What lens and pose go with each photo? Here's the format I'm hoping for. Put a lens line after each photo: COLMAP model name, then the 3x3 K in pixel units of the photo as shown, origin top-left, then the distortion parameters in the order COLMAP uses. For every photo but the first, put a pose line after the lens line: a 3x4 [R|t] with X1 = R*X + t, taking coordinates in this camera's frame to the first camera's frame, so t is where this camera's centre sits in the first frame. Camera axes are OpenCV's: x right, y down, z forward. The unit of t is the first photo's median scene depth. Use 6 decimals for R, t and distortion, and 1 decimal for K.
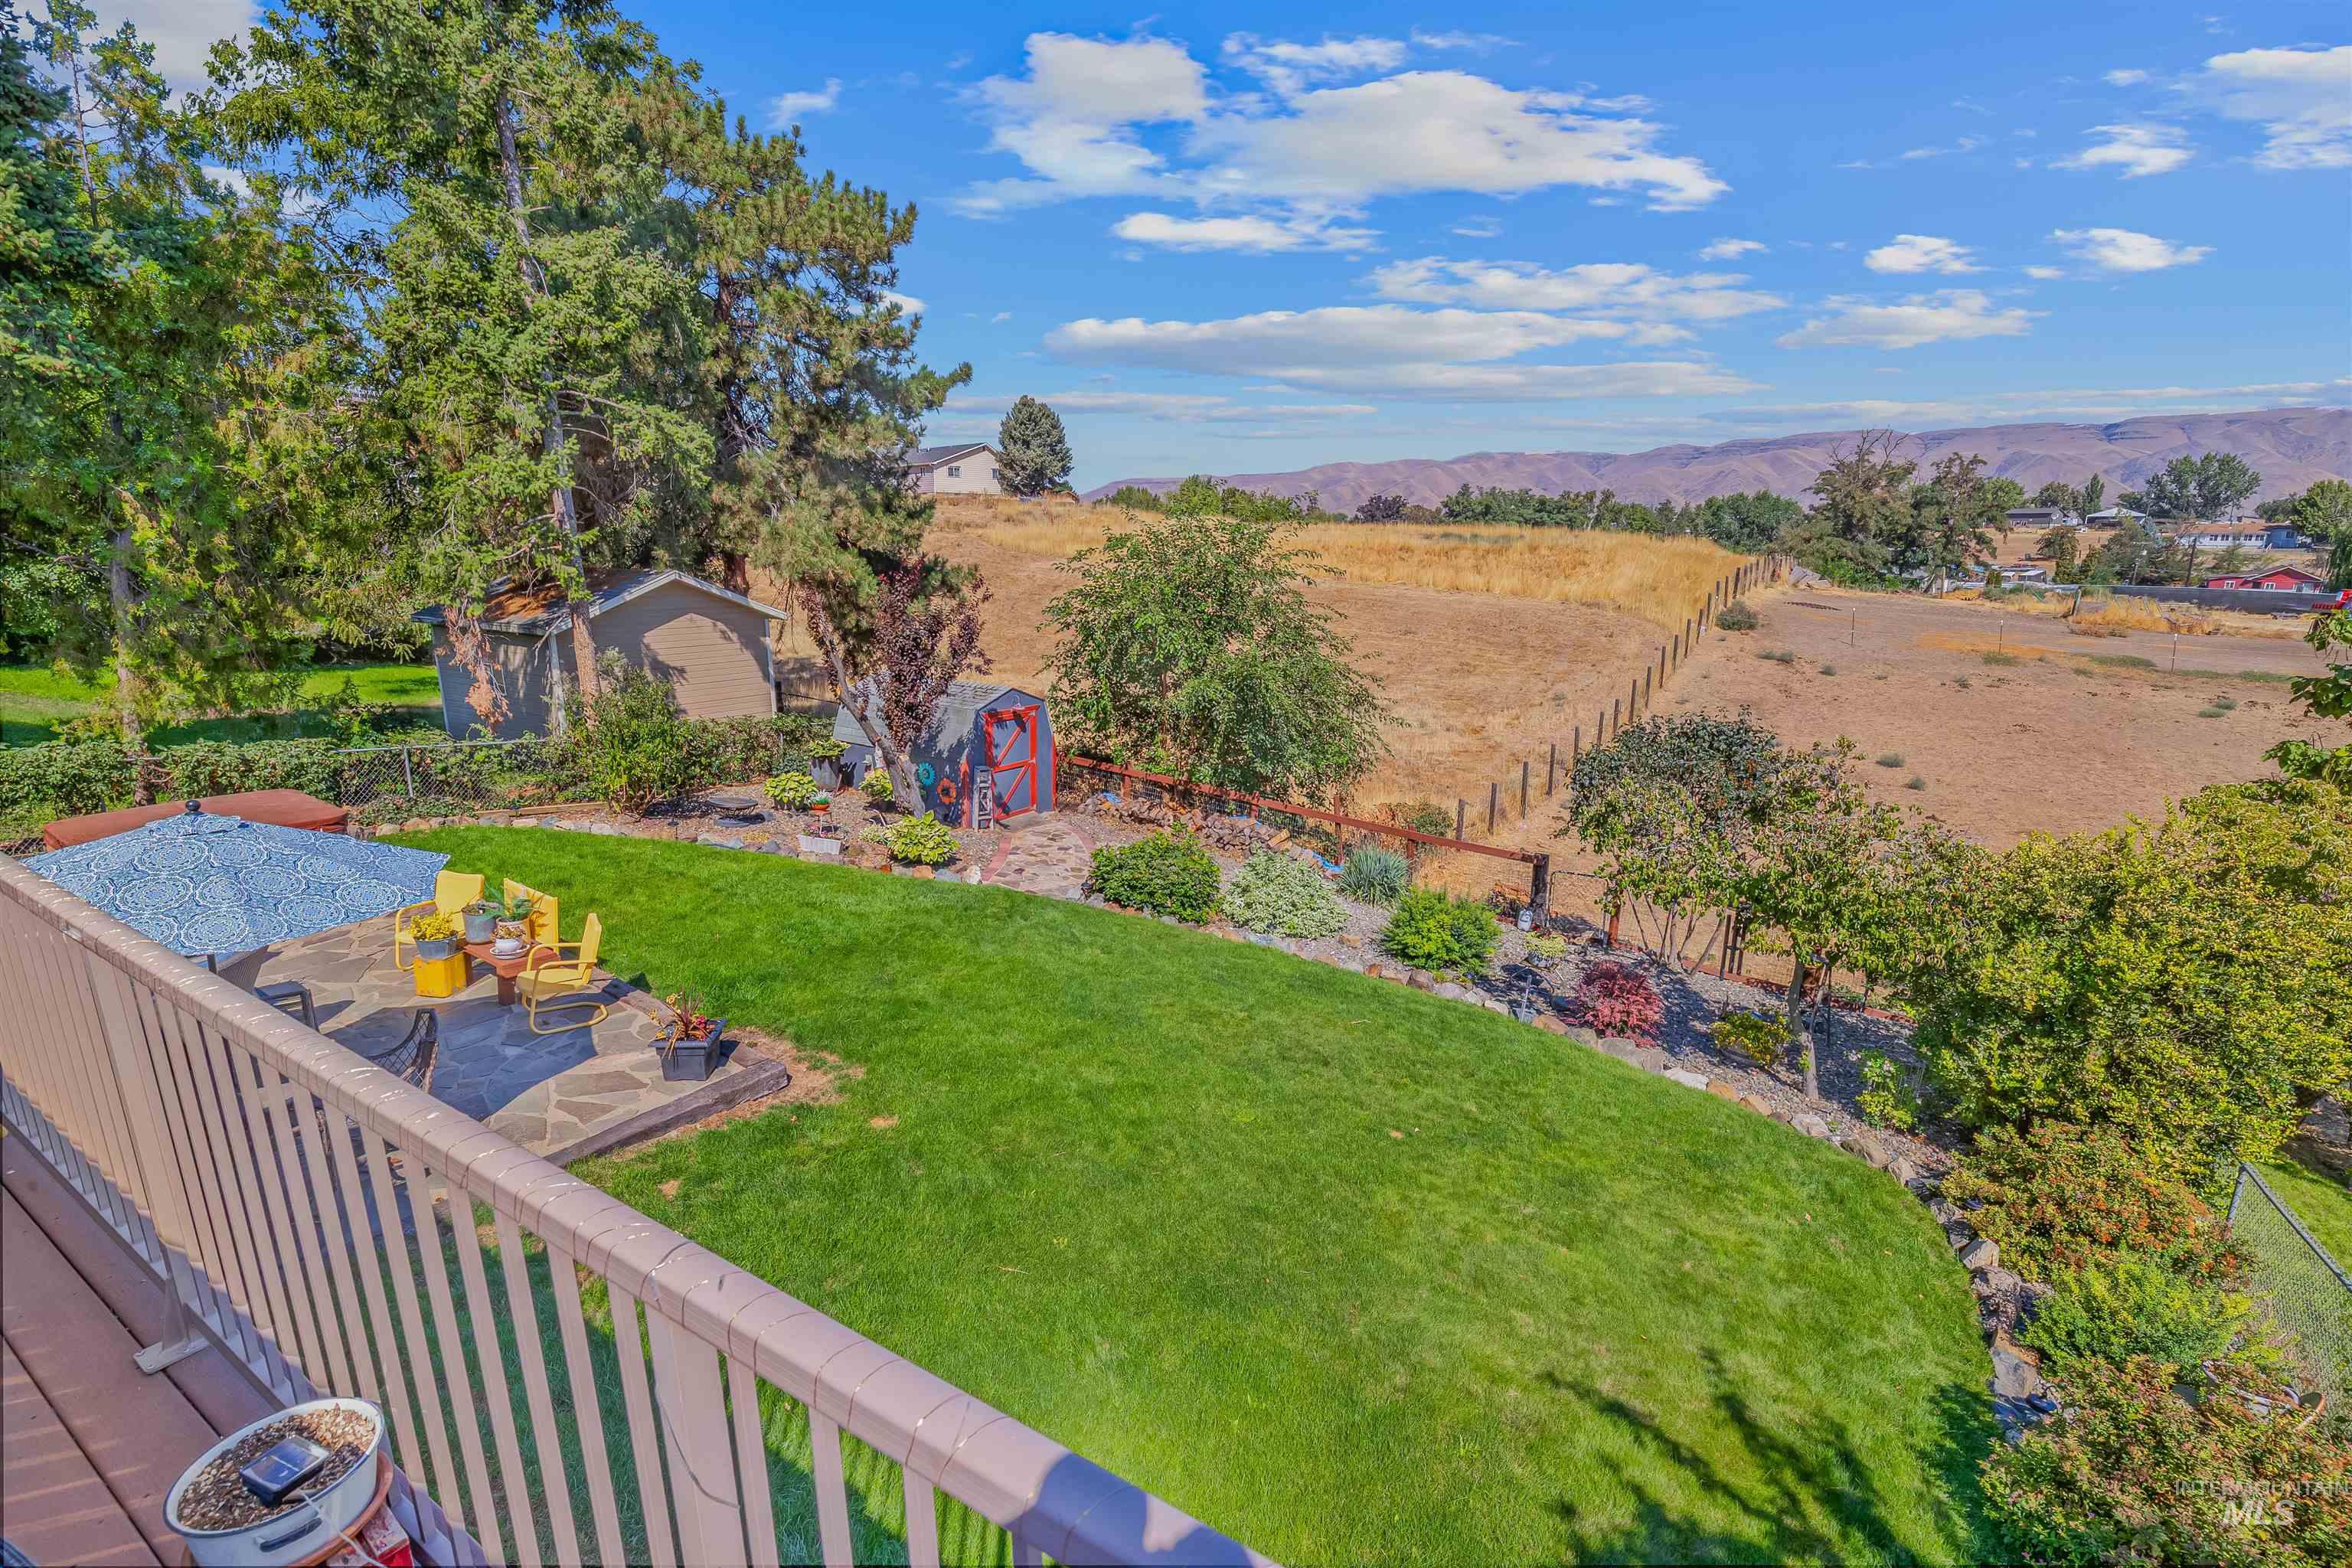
lens RADIAL K [[1069.2, 0, 1188.3], [0, 1069.2, 799.0], [0, 0, 1]] dist [-0.014955, 0.005748]
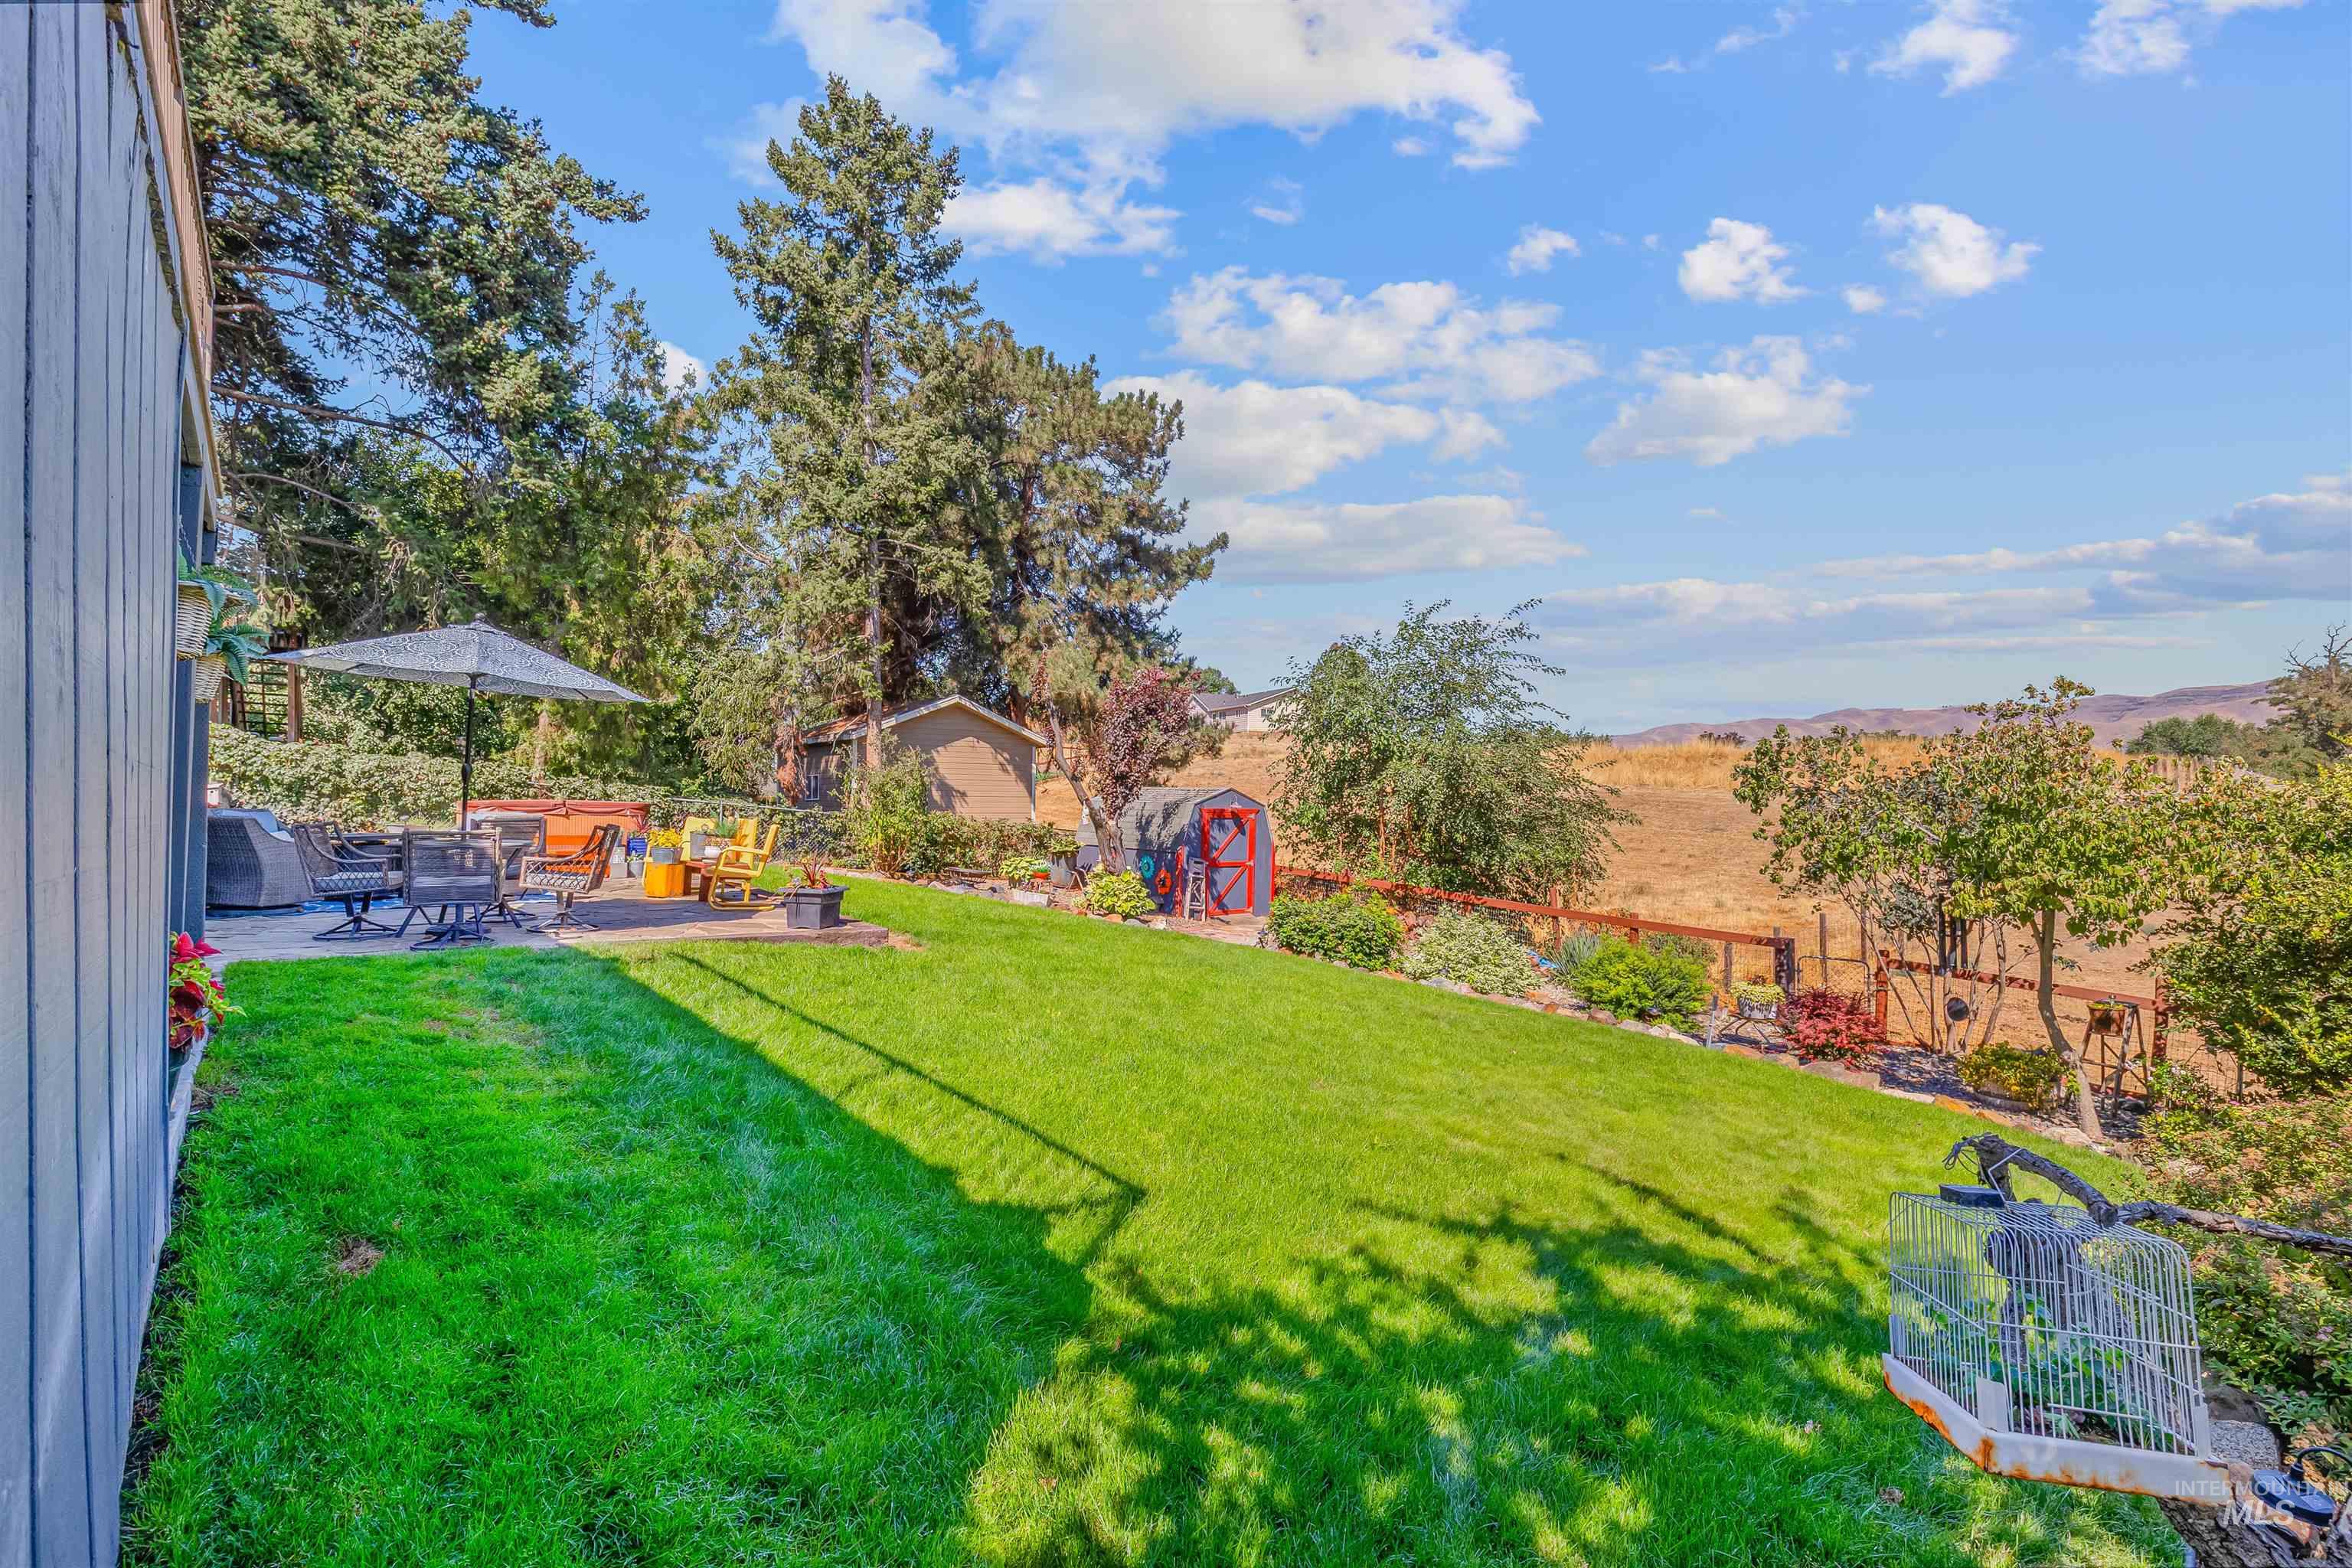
lens RADIAL K [[1069.2, 0, 1188.3], [0, 1069.2, 799.0], [0, 0, 1]] dist [-0.014955, 0.005748]
pose [[0.955039, -0.004597, -0.296444, 0.109977], [-0.067462, 0.970282, -0.232384, 0.158817], [0.288702, 0.241934, 0.926347, 0.016385]]
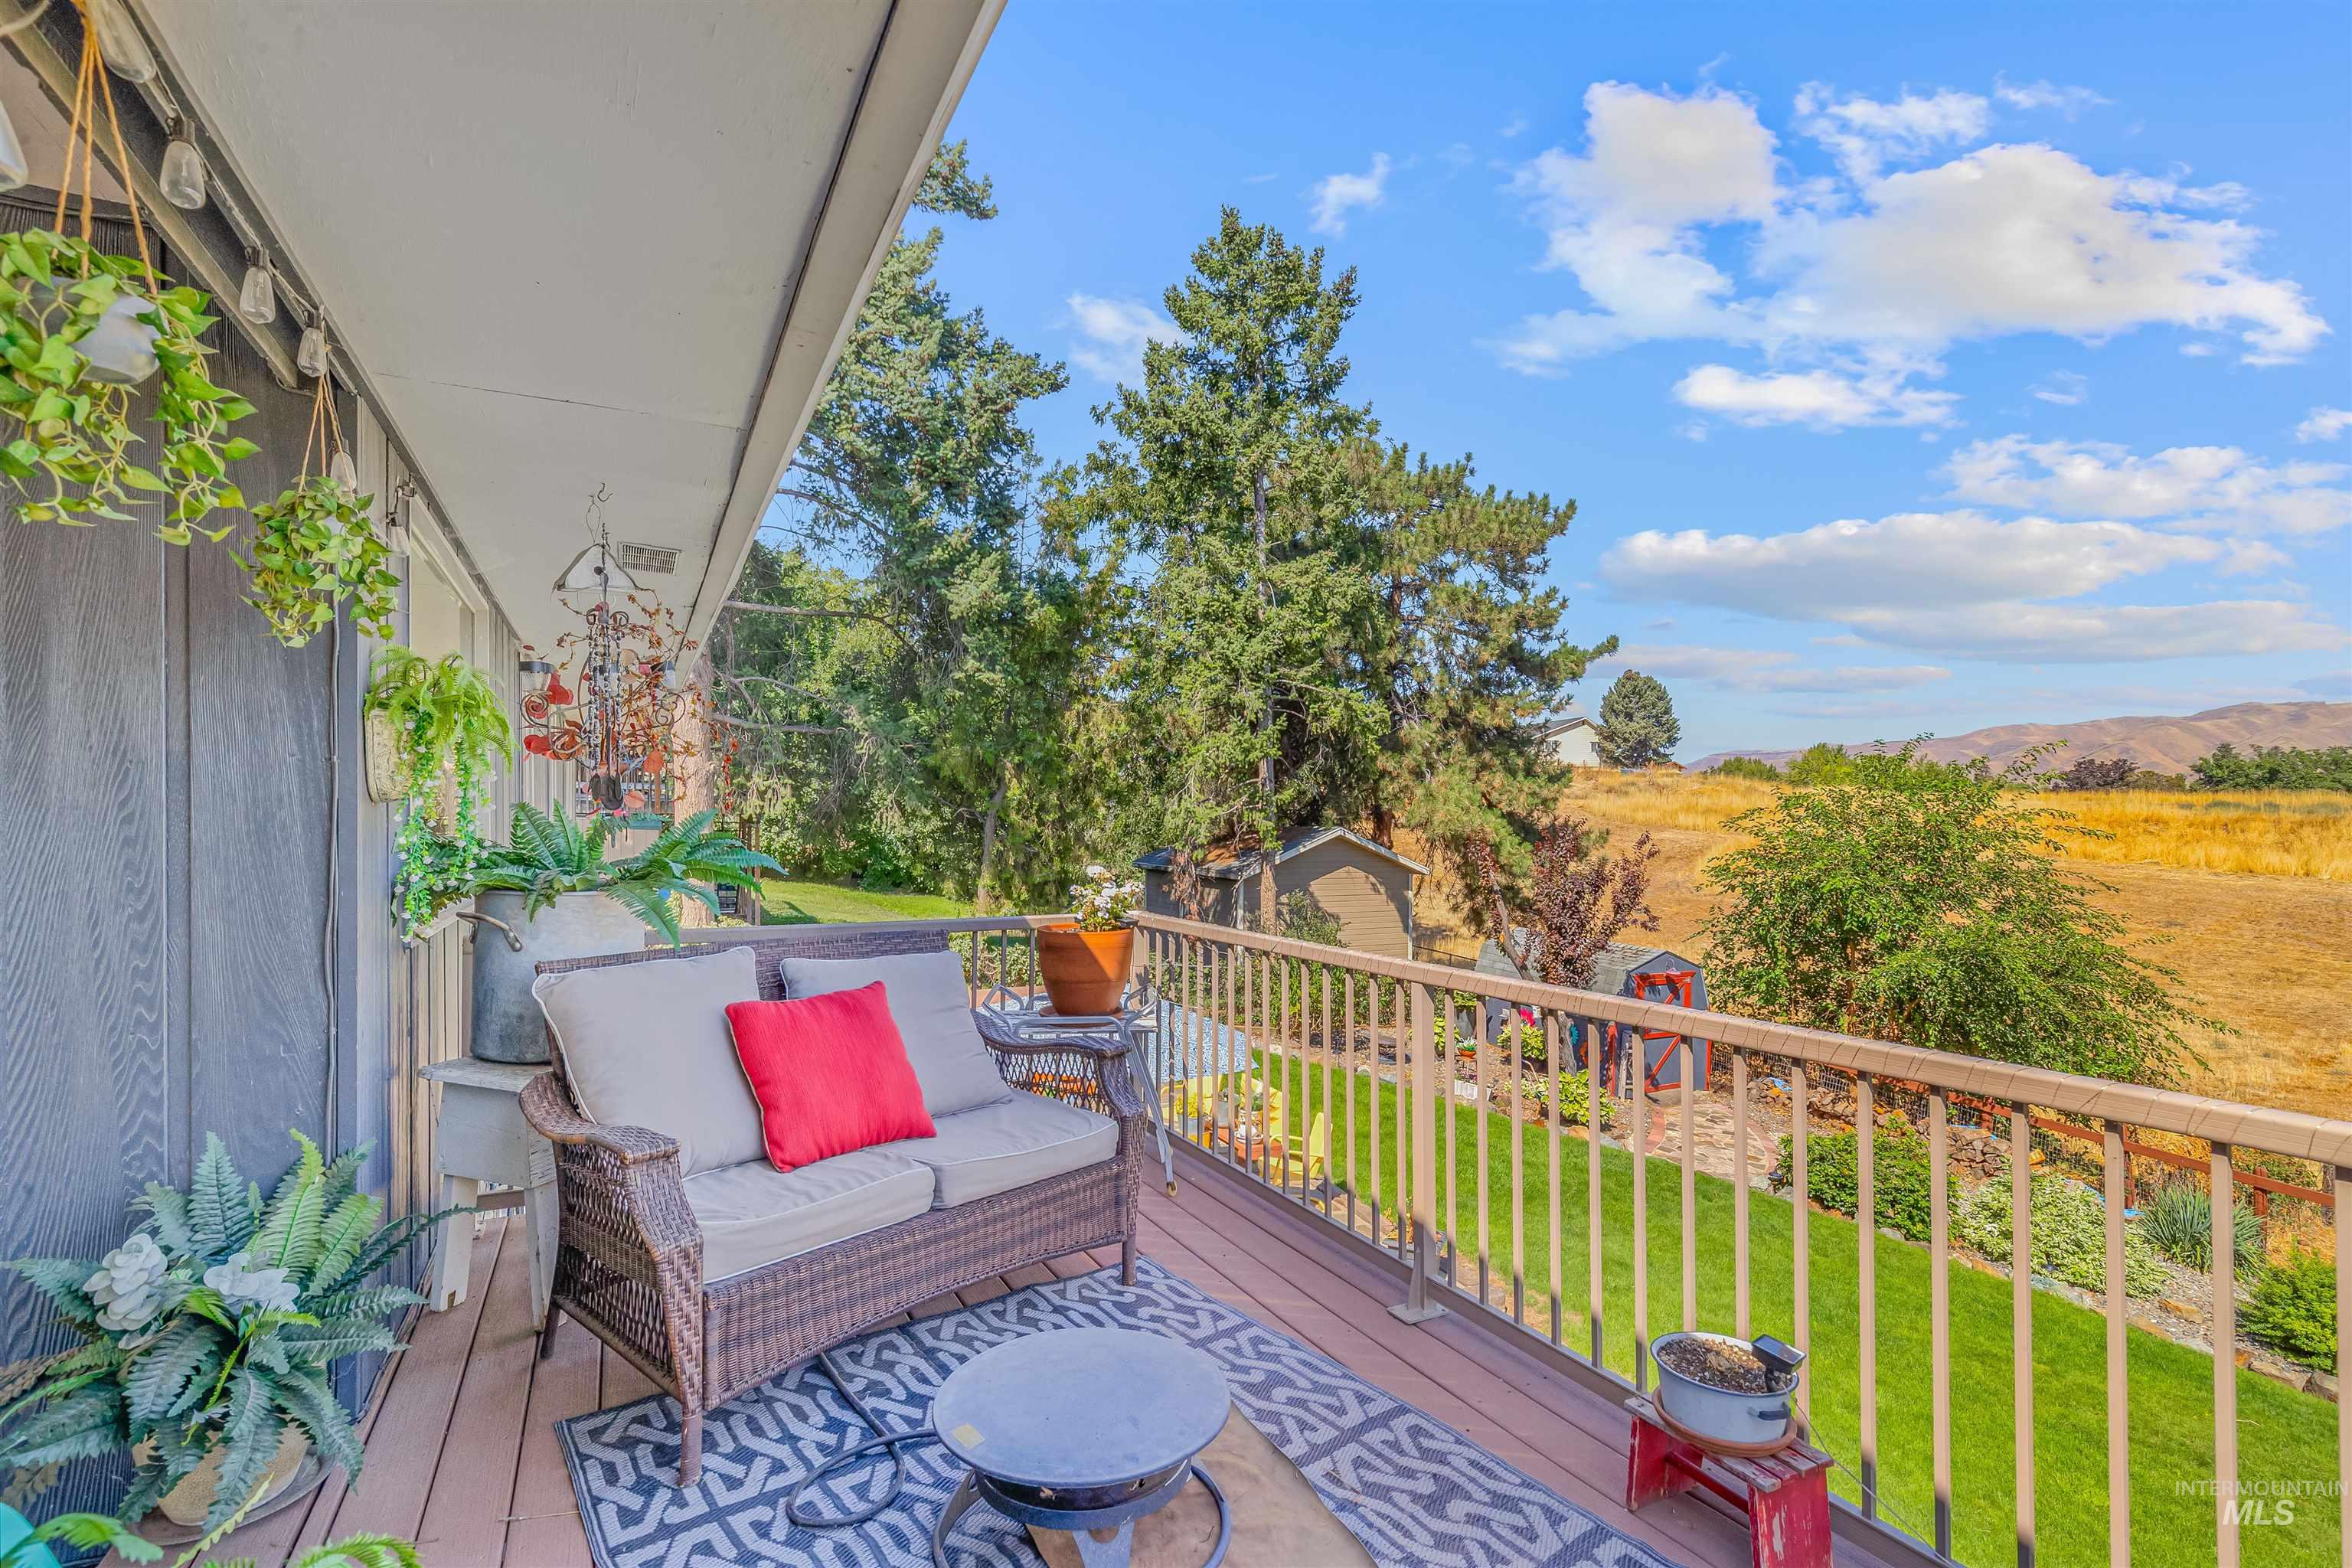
lens RADIAL K [[1076.6, 0, 1183.5], [0, 1076.6, 808.2], [0, 0, 1]] dist [-0.002317, 0.000497]
pose [[0.865437, -0.002671, -0.501011, -0.058574], [-0.118545, 0.970500, -0.209947, 0.025404], [0.486792, 0.241088, 0.839589, -0.042922]]
